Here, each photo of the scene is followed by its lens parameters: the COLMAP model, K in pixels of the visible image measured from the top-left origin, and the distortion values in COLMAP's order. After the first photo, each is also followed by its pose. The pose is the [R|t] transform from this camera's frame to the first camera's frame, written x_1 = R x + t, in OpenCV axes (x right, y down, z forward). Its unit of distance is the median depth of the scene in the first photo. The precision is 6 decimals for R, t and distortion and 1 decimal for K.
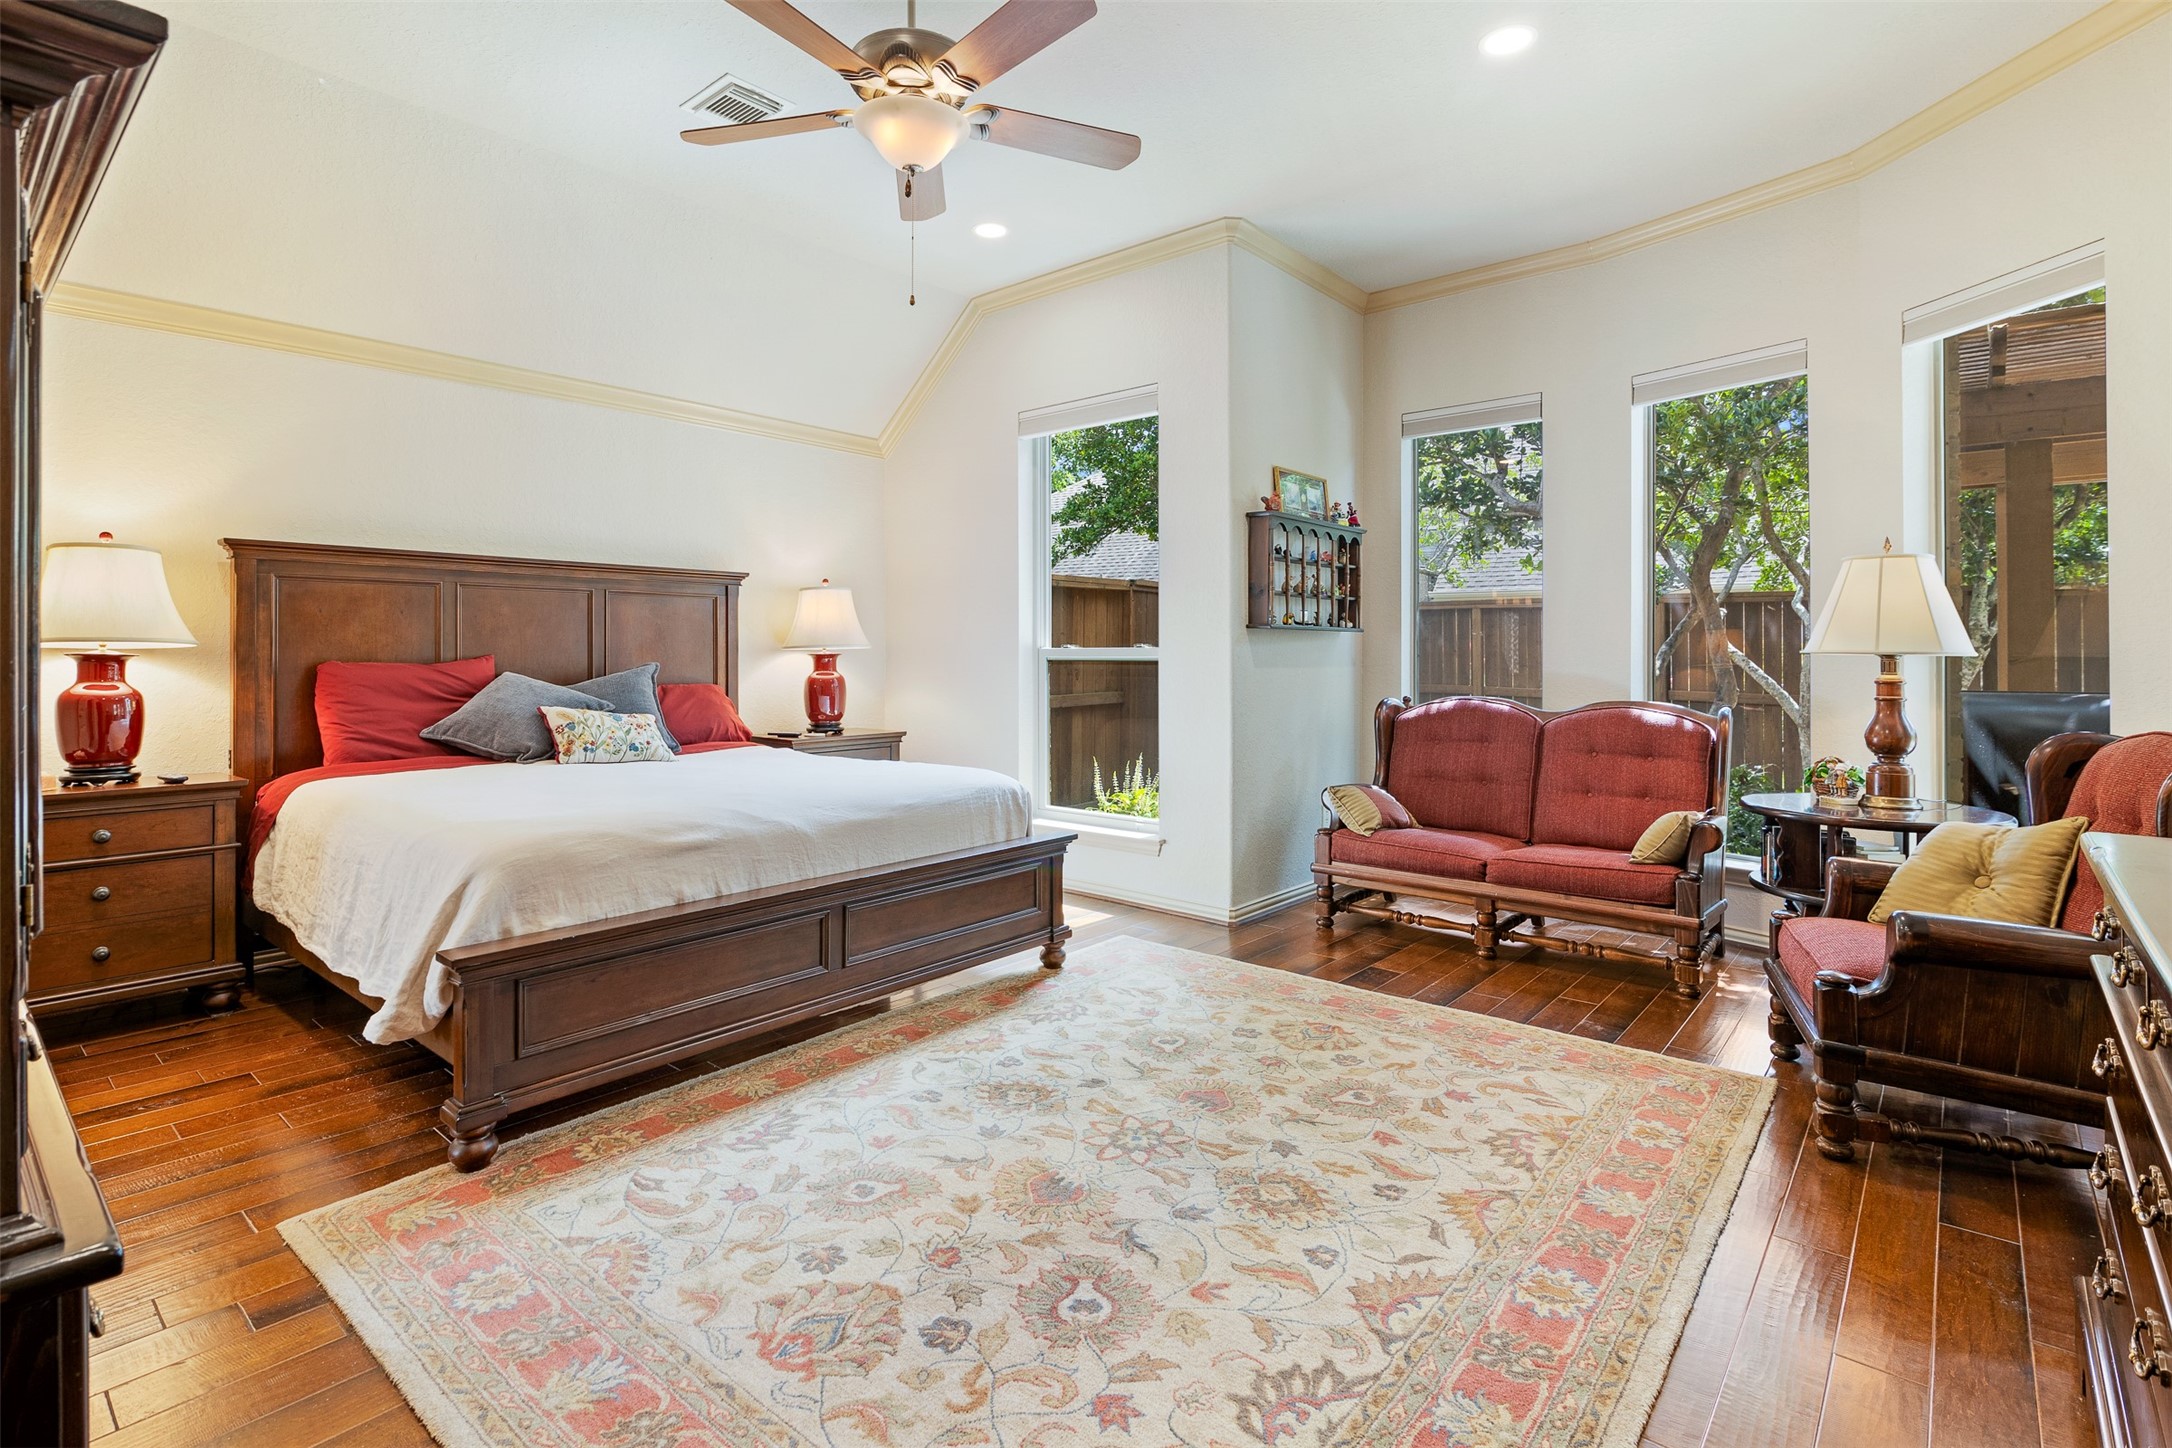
lens RADIAL K [[1038.6, 0, 1111.7], [0, 1038.6, 656.0], [0, 0, 1]] dist [-0.014827, 0.001003]
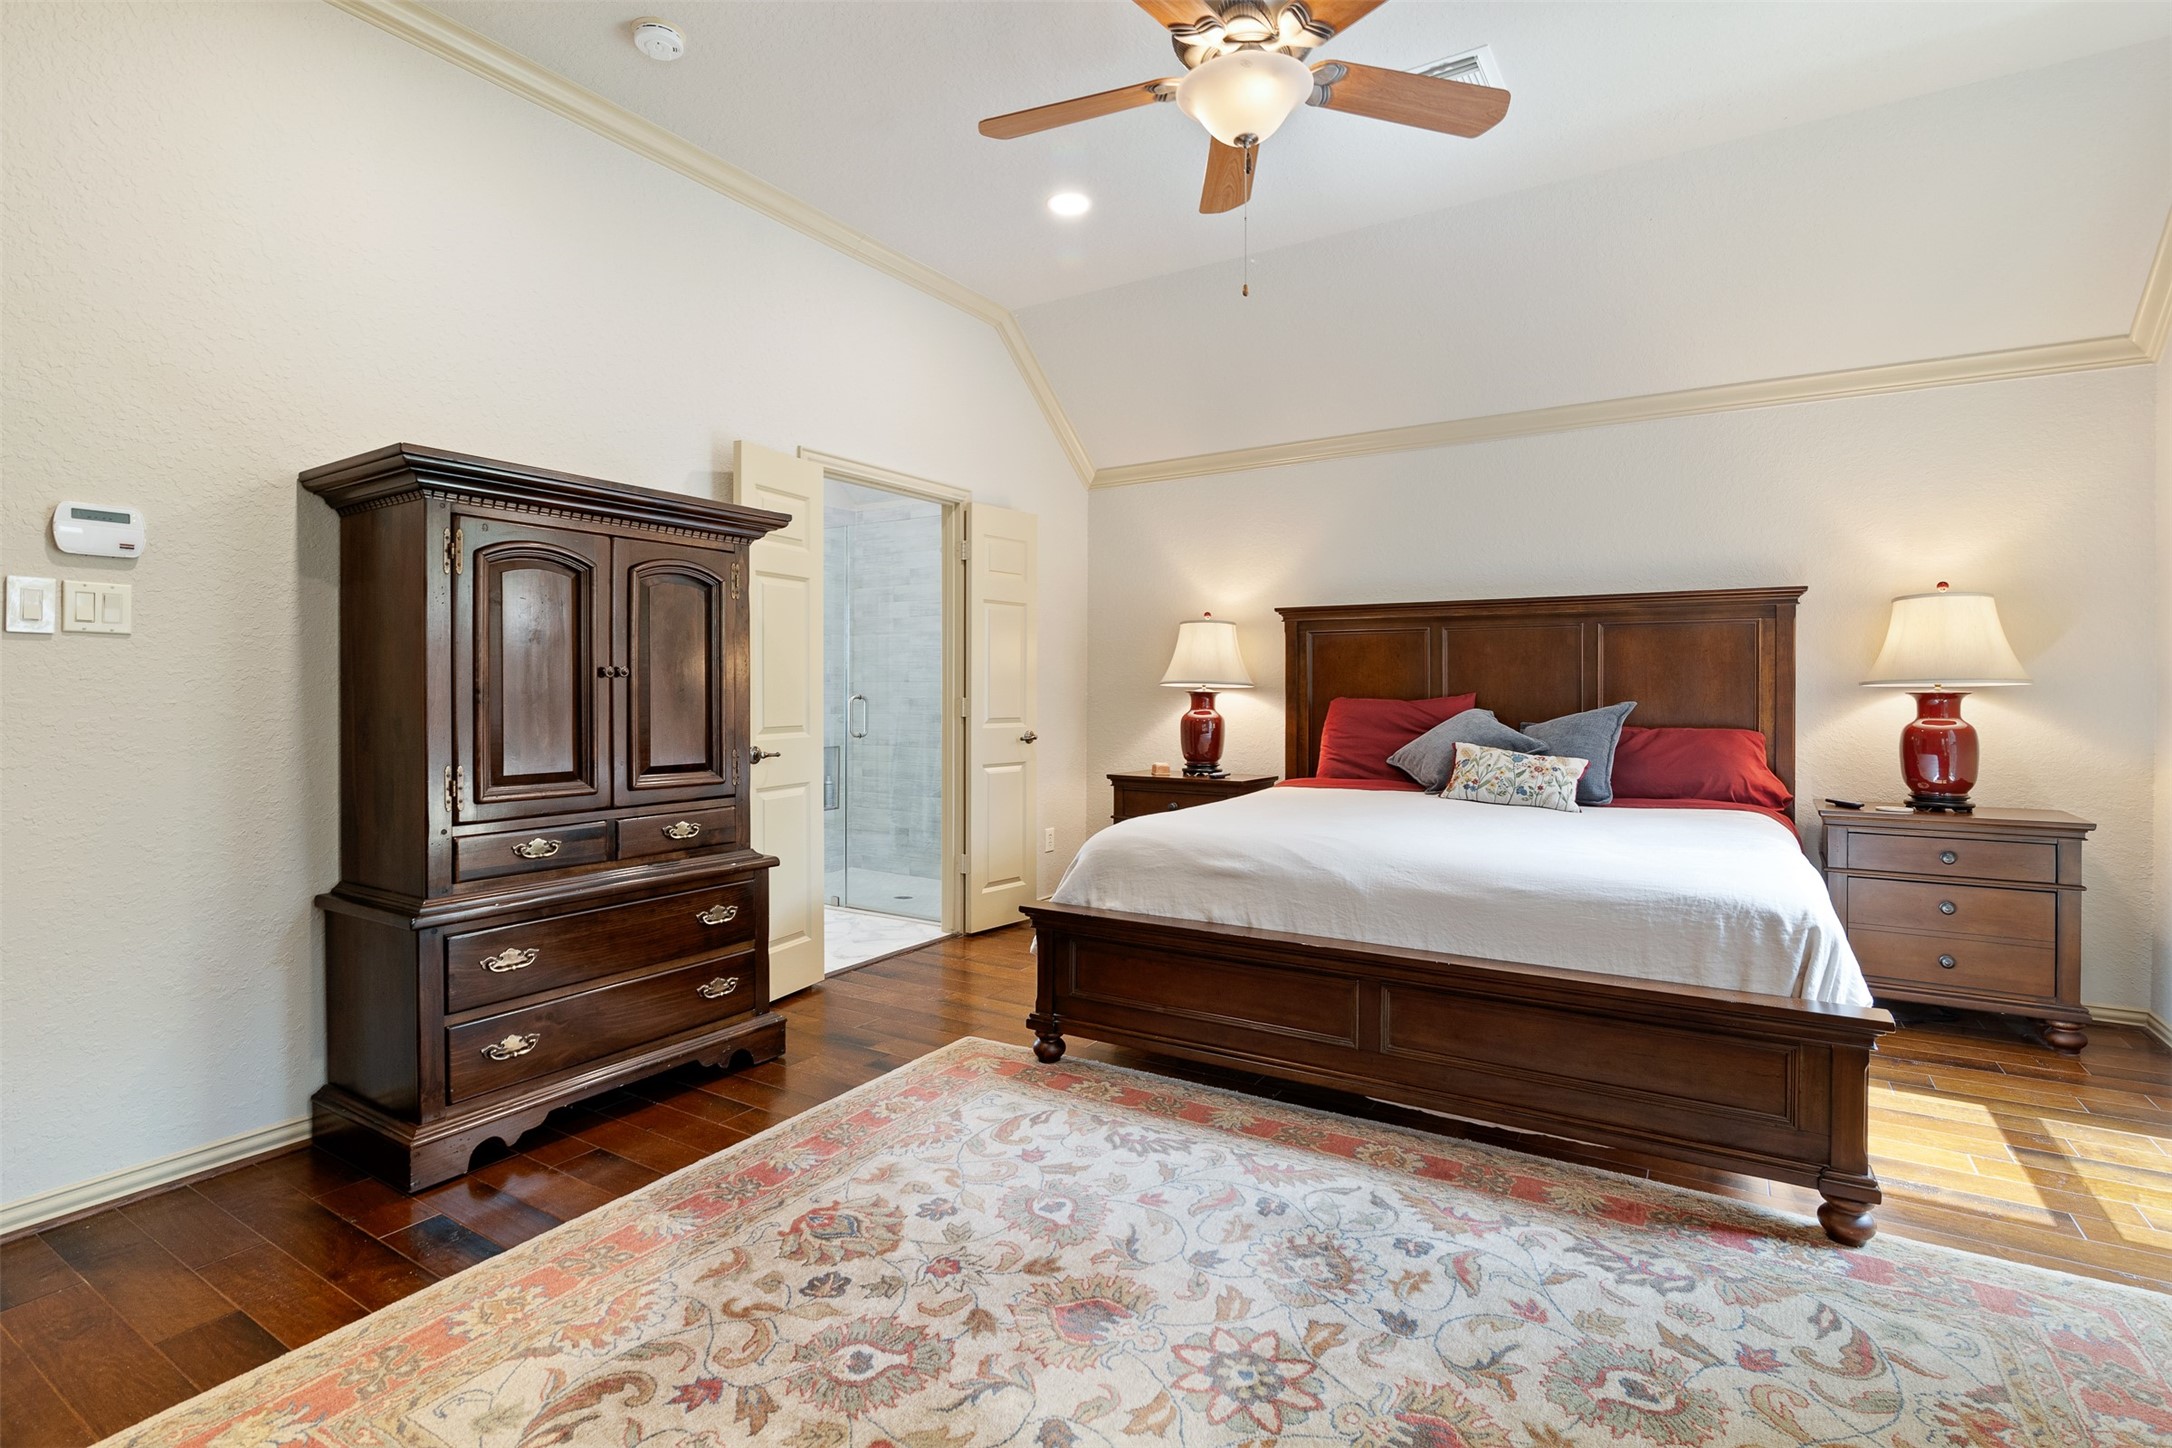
lens RADIAL K [[1038.6, 0, 1086.8], [0, 1038.6, 707.5], [0, 0, 1]] dist [-0.014827, 0.001003]
pose [[0.125840, 0.017102, -0.991903, 0.637183], [-0.002551, 0.999854, 0.016915, -0.004309], [0.992047, 0.000402, 0.125866, 0.724041]]
